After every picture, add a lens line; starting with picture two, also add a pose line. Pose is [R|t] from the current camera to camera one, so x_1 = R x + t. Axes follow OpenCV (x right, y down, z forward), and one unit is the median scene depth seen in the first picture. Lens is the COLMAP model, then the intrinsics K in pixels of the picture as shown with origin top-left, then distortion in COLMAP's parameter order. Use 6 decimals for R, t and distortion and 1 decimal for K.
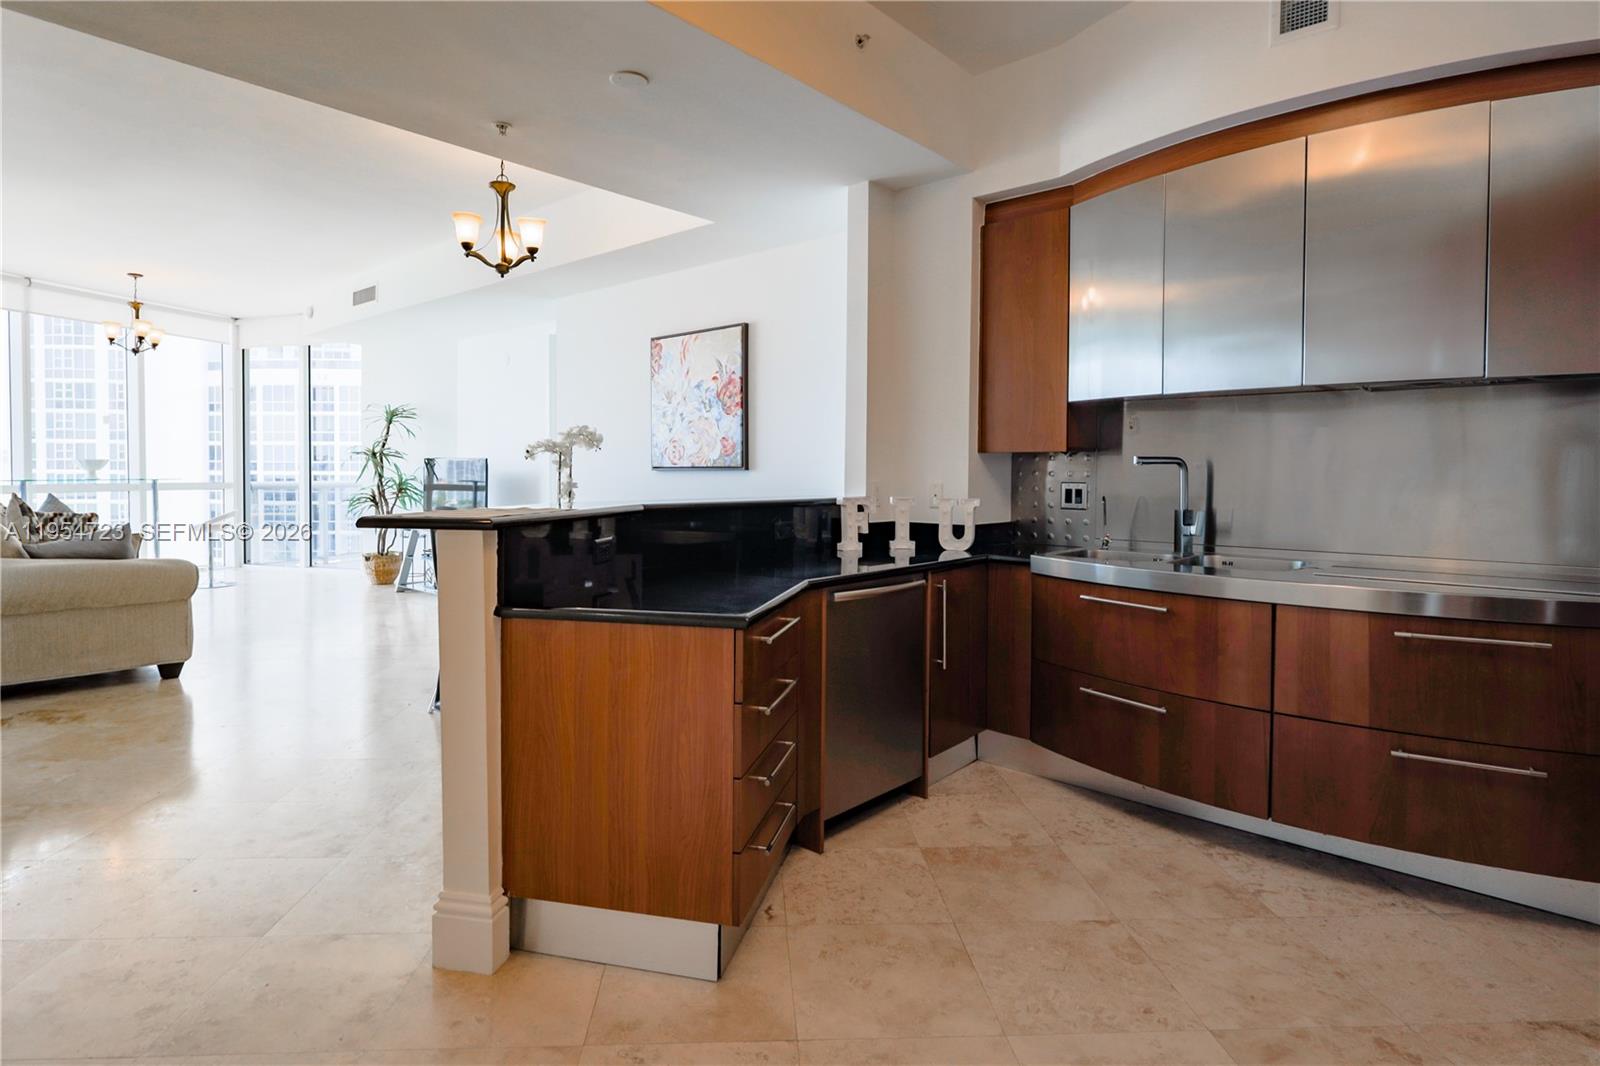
lens RADIAL K [[852.8, 0, 789.3], [0, 852.8, 492.9], [0, 0, 1]] dist [-0.001711, 0.000308]
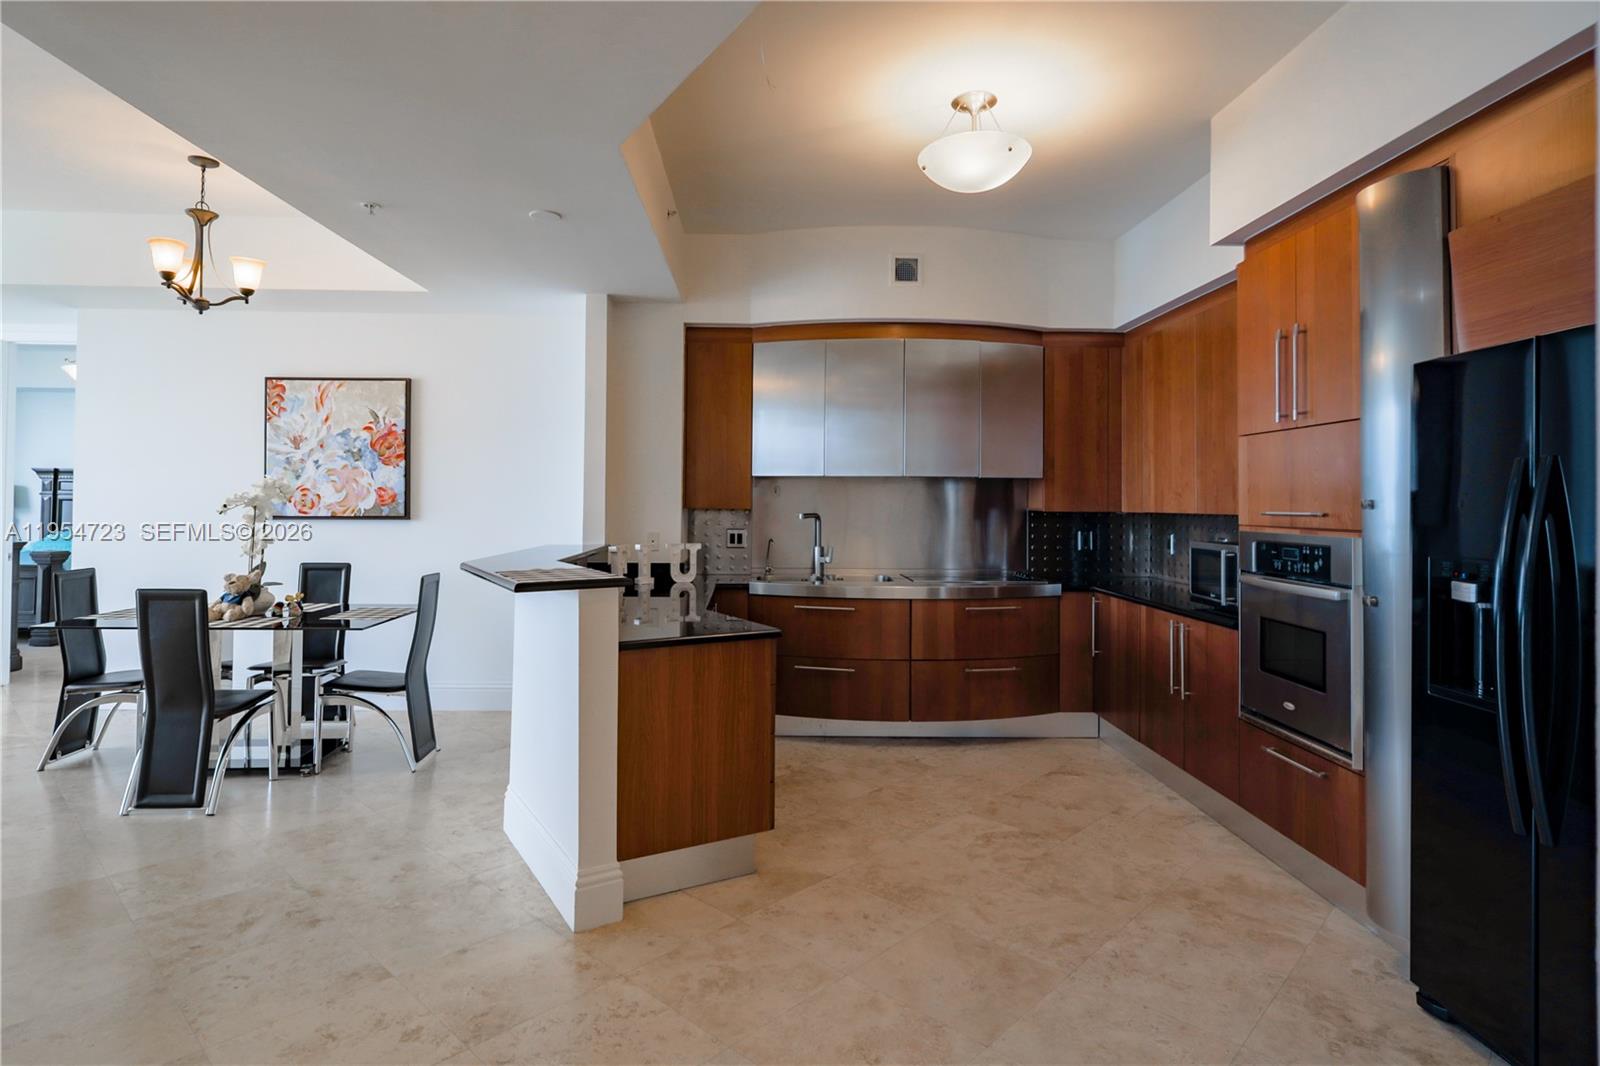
lens RADIAL K [[847.8, 0, 786.8], [0, 847.8, 488.2], [0, 0, 1]] dist [-0.001751, 0.000681]
pose [[0.726961, 0.010812, 0.686594, -0.500934], [0.014656, 0.999404, -0.031256, -0.030547], [-0.686522, 0.032785, 0.726369, -0.075604]]
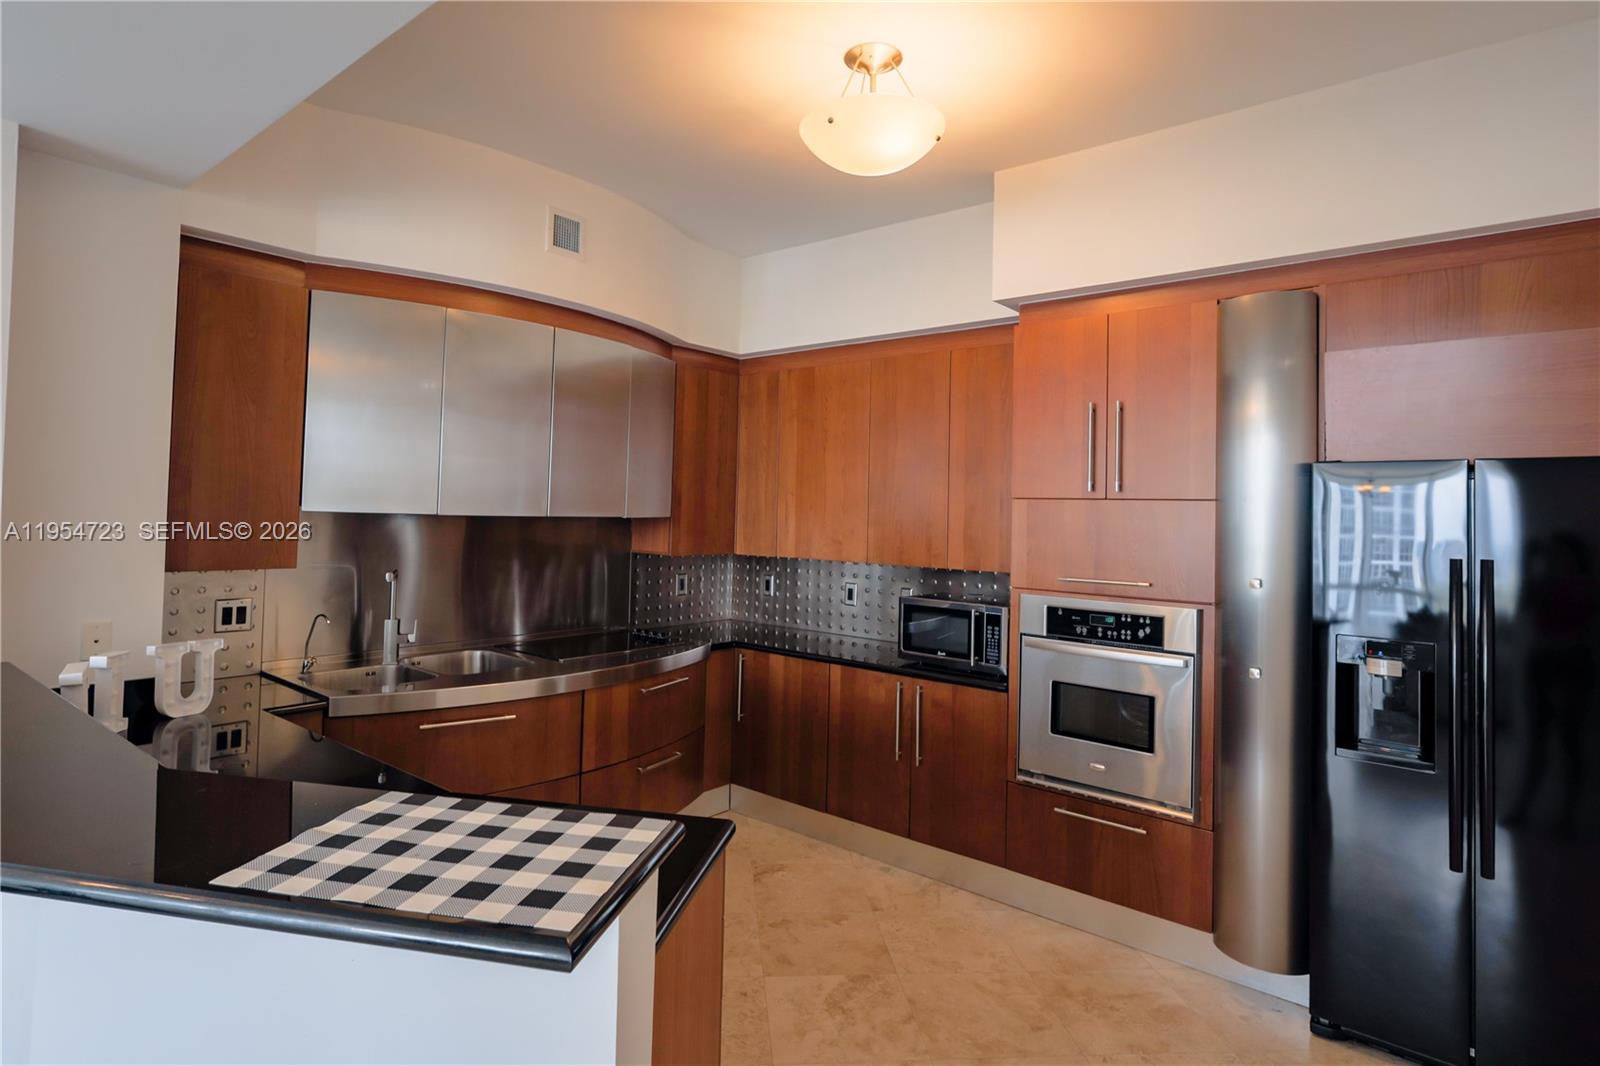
lens RADIAL K [[847.8, 0, 786.8], [0, 847.8, 488.2], [0, 0, 1]] dist [-0.001751, 0.000681]
pose [[-0.033369, 0.021735, 0.999207, -0.440916], [0.000424, 0.999764, -0.021733, -0.088271], [-0.999443, -0.000301, -0.033370, 0.428510]]
